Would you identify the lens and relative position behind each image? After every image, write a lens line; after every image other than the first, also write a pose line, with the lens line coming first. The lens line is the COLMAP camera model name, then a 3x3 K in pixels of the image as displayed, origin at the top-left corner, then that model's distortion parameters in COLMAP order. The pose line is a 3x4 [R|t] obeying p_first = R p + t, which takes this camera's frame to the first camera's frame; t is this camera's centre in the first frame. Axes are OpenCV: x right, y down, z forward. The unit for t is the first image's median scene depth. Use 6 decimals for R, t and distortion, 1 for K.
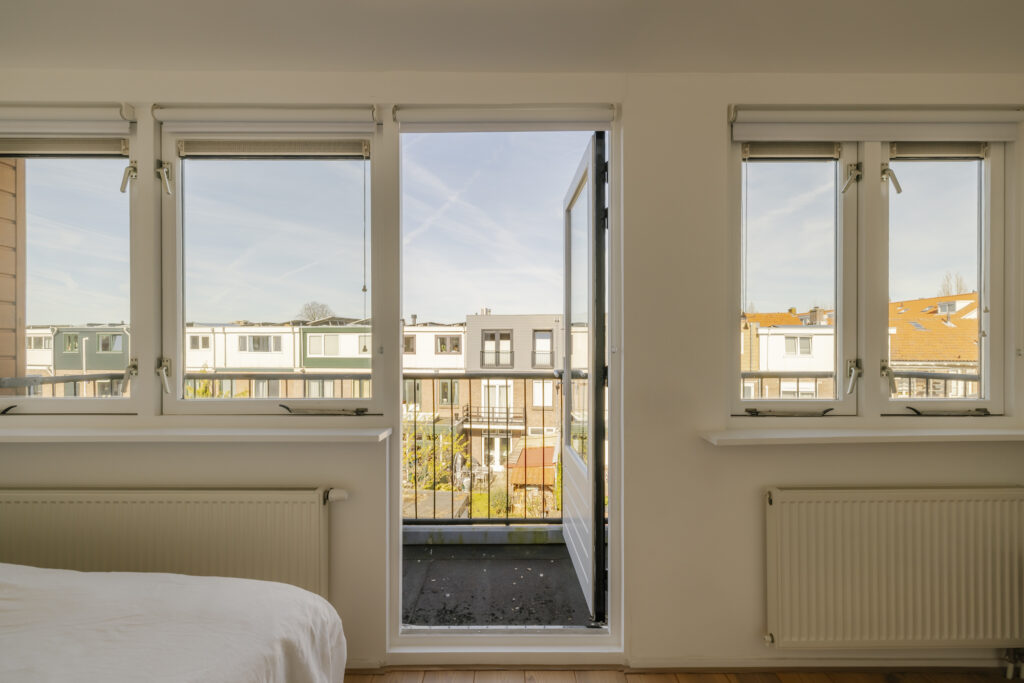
lens RADIAL K [[445.7, 0, 514.0], [0, 445.7, 356.3], [0, 0, 1]] dist [0.000132, 0.000038]
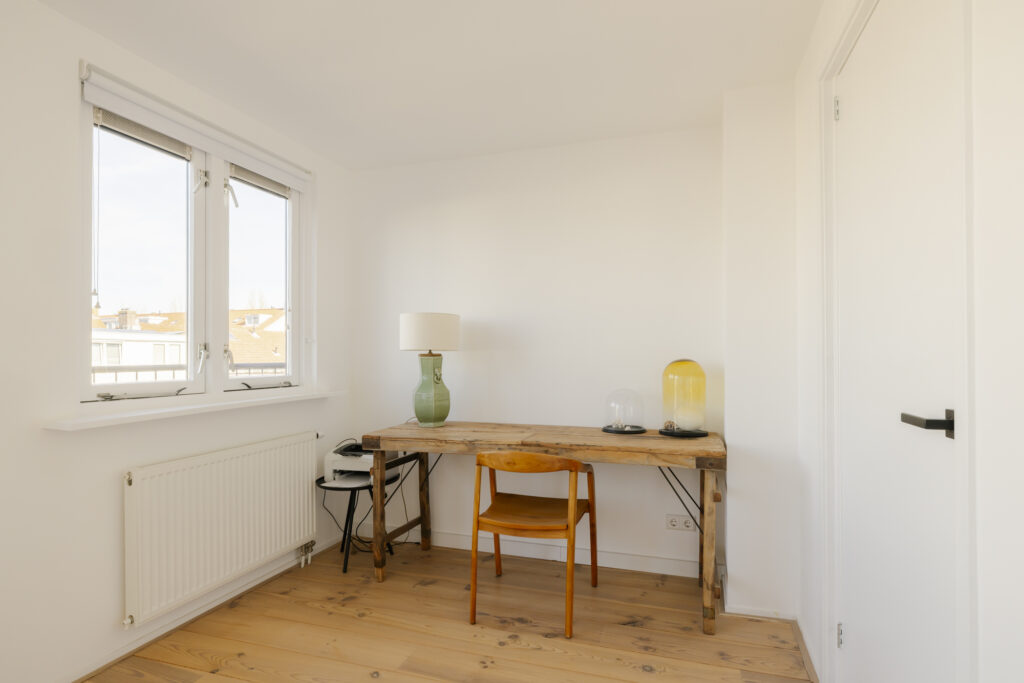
lens RADIAL K [[529.5, 0, 513.6], [0, 529.5, 339.2], [0, 0, 1]] dist [-0.000284, 0.000112]
pose [[0.335144, 0.035301, 0.941505, -0.224200], [0.016328, 0.998930, -0.043266, 0.066217], [-0.942026, 0.029873, 0.334209, -0.176174]]
